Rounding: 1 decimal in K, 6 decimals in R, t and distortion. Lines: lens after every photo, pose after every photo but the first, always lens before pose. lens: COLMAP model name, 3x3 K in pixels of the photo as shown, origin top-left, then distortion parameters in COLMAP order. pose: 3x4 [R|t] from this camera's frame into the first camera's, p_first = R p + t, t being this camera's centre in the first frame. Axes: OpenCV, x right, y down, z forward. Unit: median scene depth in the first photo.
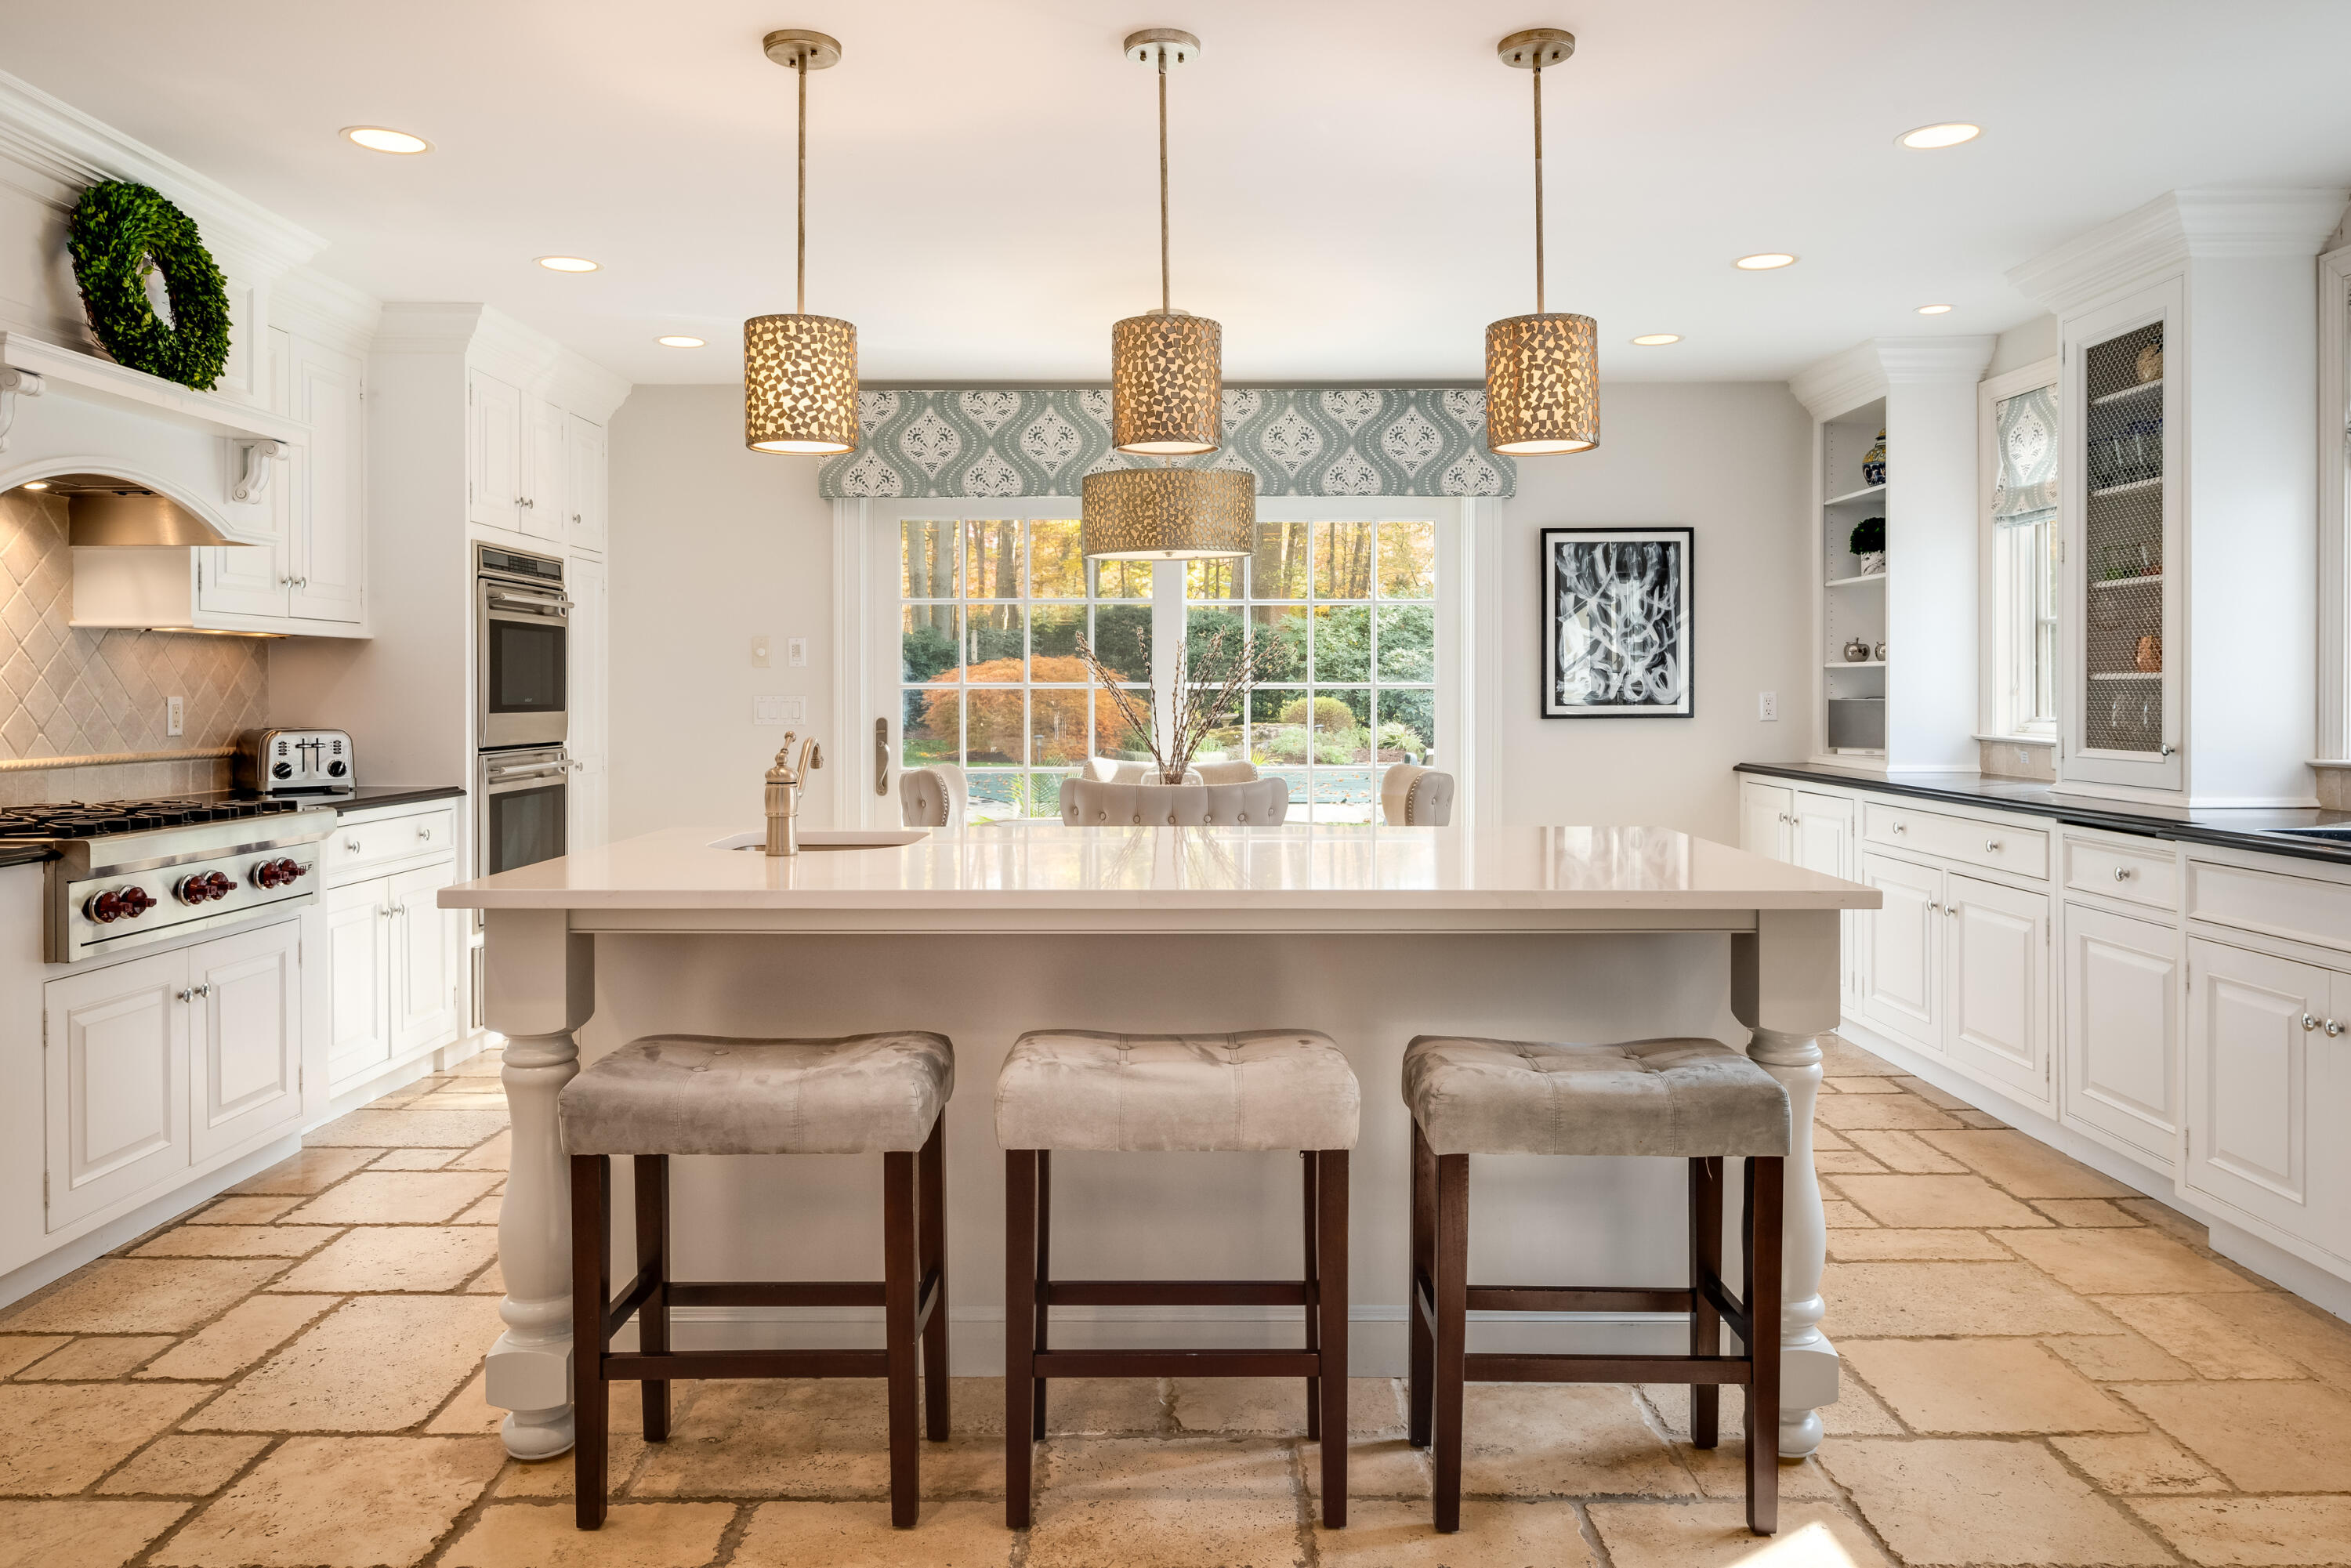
lens RADIAL K [[1611.4, 0, 1179.1], [0, 1611.4, 713.8], [0, 0, 1]] dist [-0.002525, -0.005003]
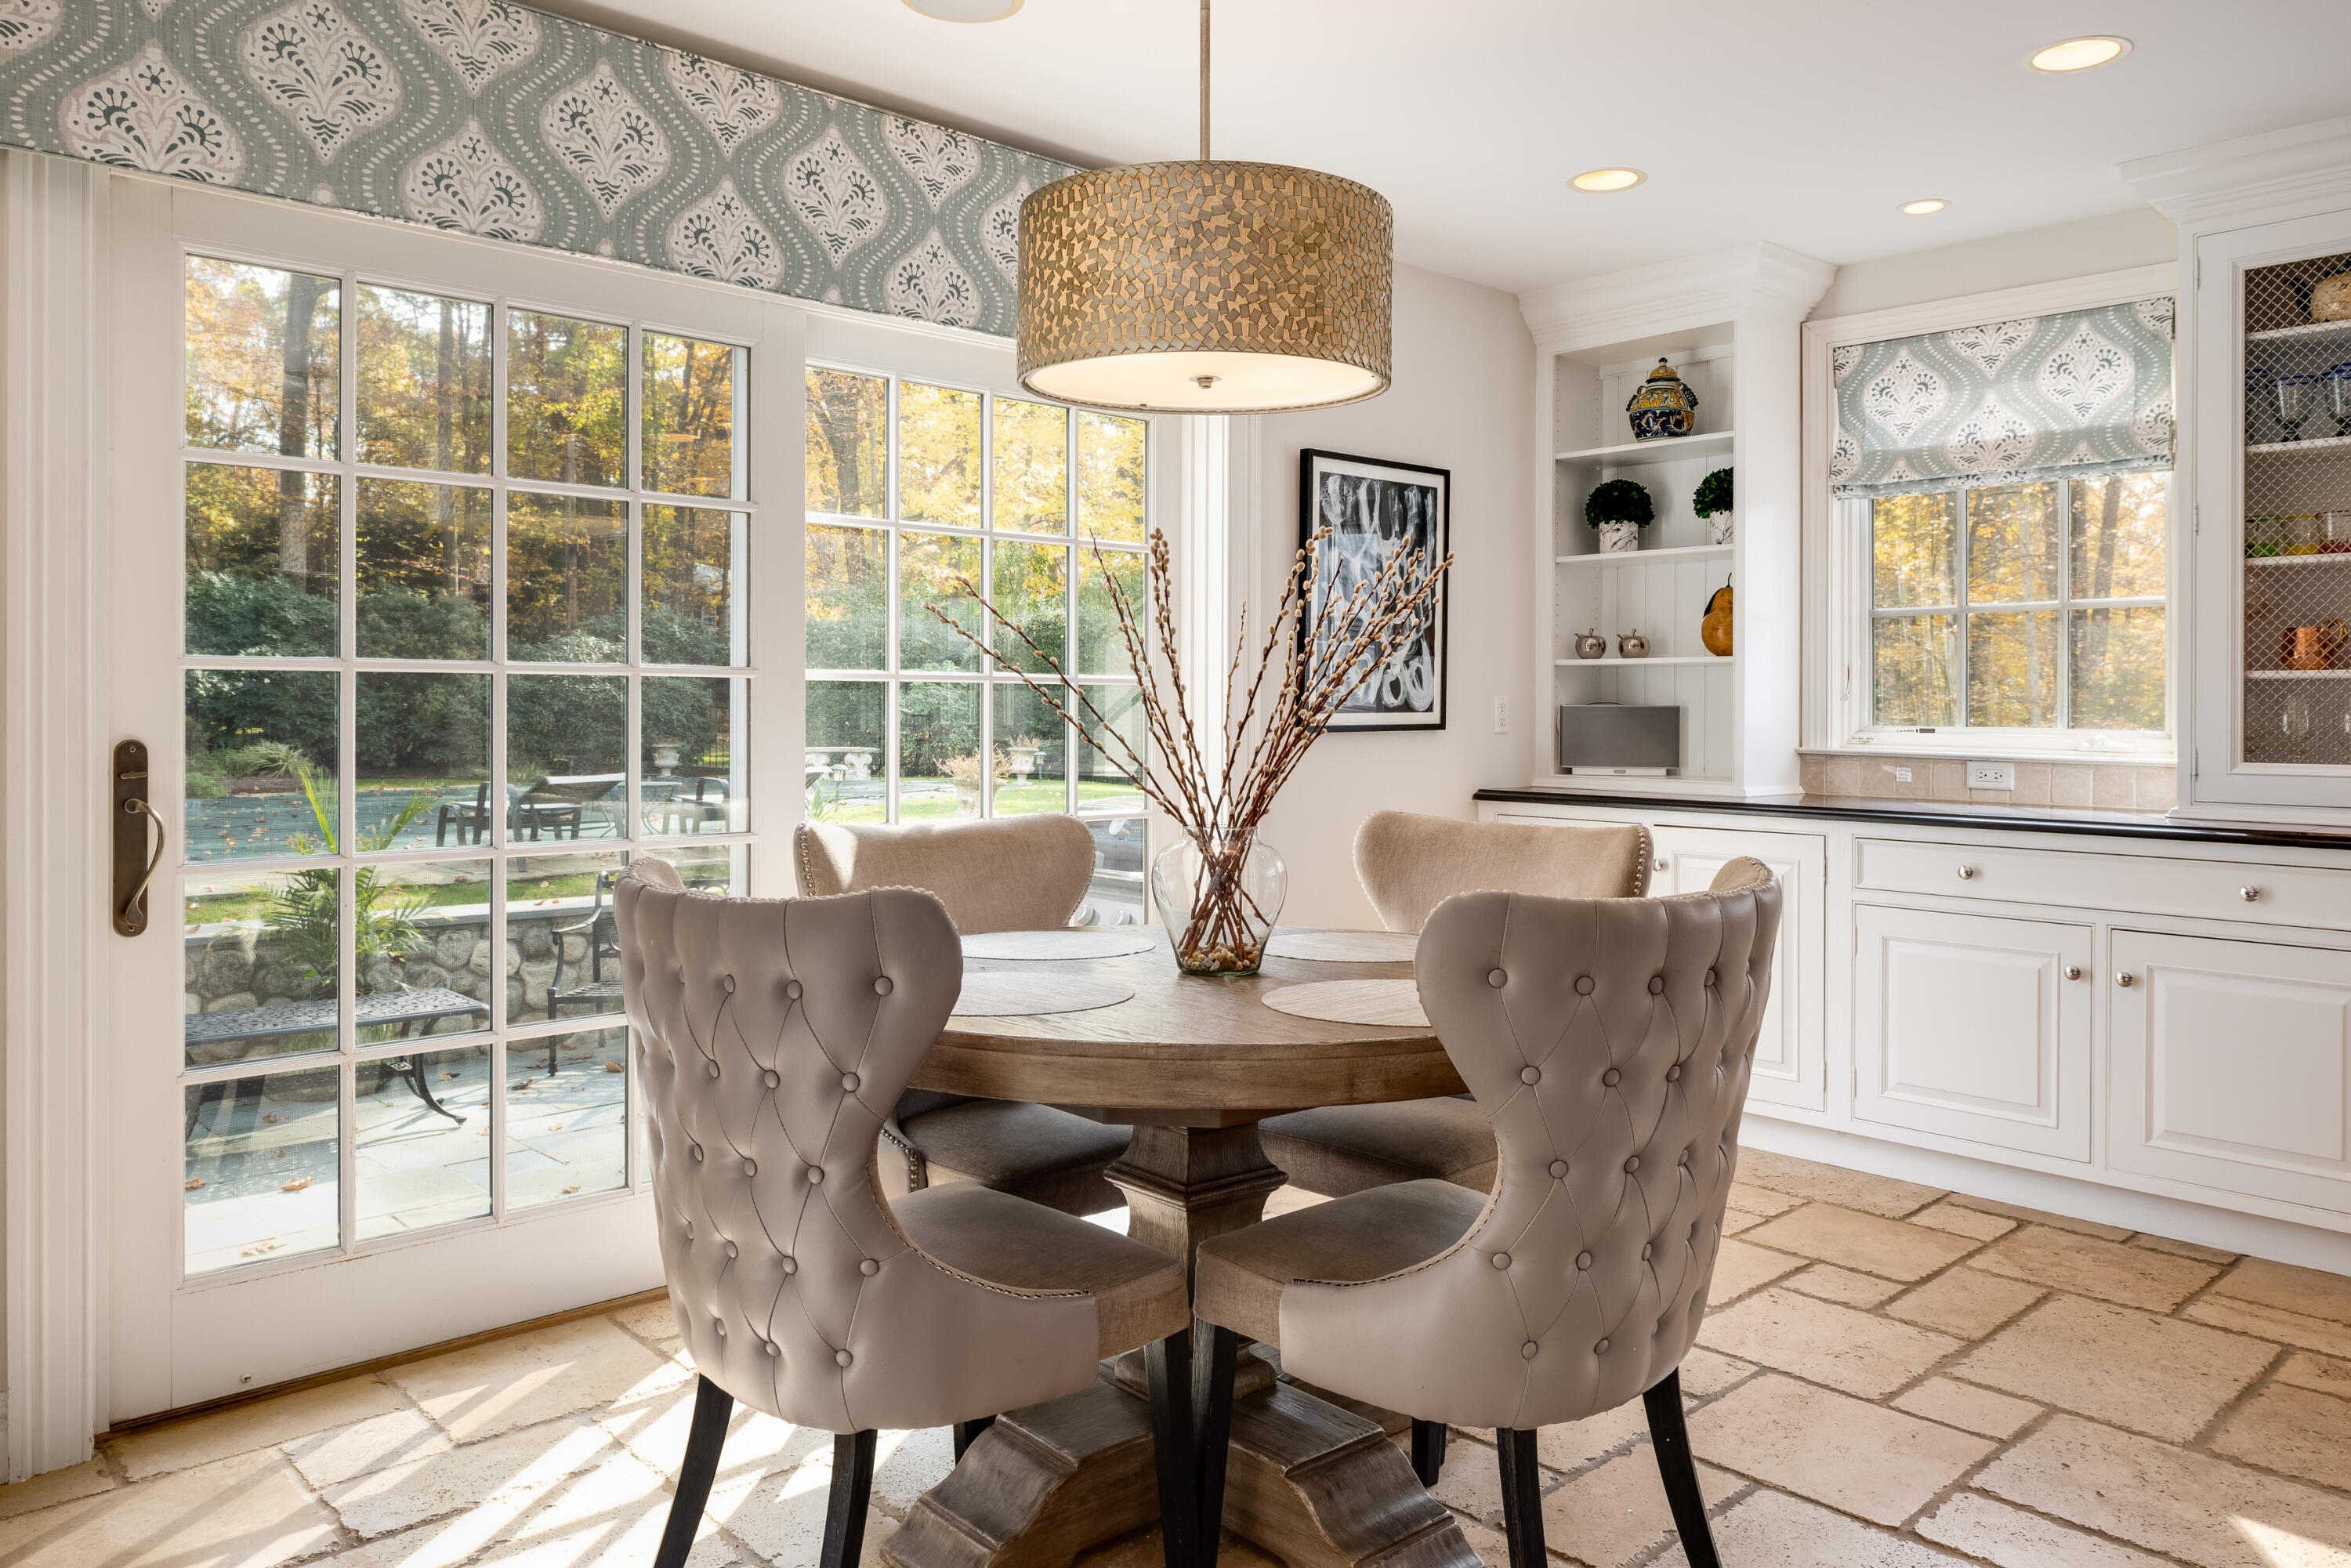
lens RADIAL K [[1611.4, 0, 1179.1], [0, 1611.4, 713.8], [0, 0, 1]] dist [-0.002525, -0.005003]
pose [[0.735356, 0.001098, 0.677680, -0.268400], [0.004827, 0.999965, -0.006859, -0.000306], [-0.677664, 0.008315, 0.735325, 0.544881]]
